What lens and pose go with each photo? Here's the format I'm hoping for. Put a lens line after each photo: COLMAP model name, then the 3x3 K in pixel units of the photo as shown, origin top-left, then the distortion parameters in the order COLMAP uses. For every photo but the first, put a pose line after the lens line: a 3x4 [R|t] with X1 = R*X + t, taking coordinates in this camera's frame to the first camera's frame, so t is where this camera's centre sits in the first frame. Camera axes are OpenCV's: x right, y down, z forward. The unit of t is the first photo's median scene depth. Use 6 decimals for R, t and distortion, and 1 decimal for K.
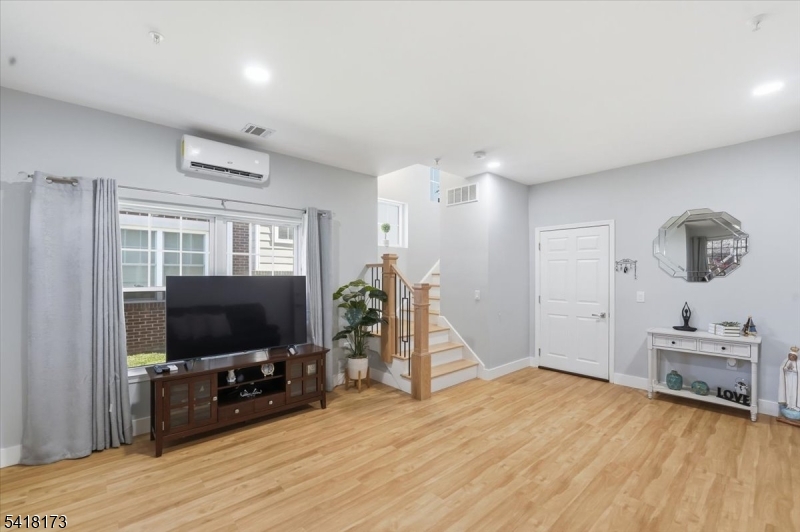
lens RADIAL K [[340.0, 0, 393.1], [0, 340.0, 278.6], [0, 0, 1]] dist [-0.010650, -0.000807]
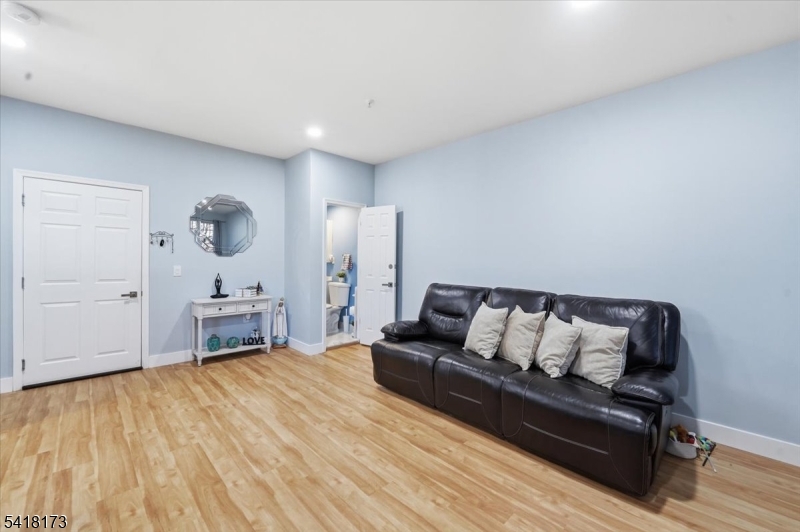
lens RADIAL K [[333.3, 0, 400.0], [0, 333.3, 264.1], [0, 0, 1]] dist [-0.012648, -0.001002]
pose [[-0.064810, -0.016249, 0.997765, -0.332262], [-0.006723, 0.999852, 0.015847, 0.016631], [-0.997875, -0.005681, -0.064910, 0.478286]]
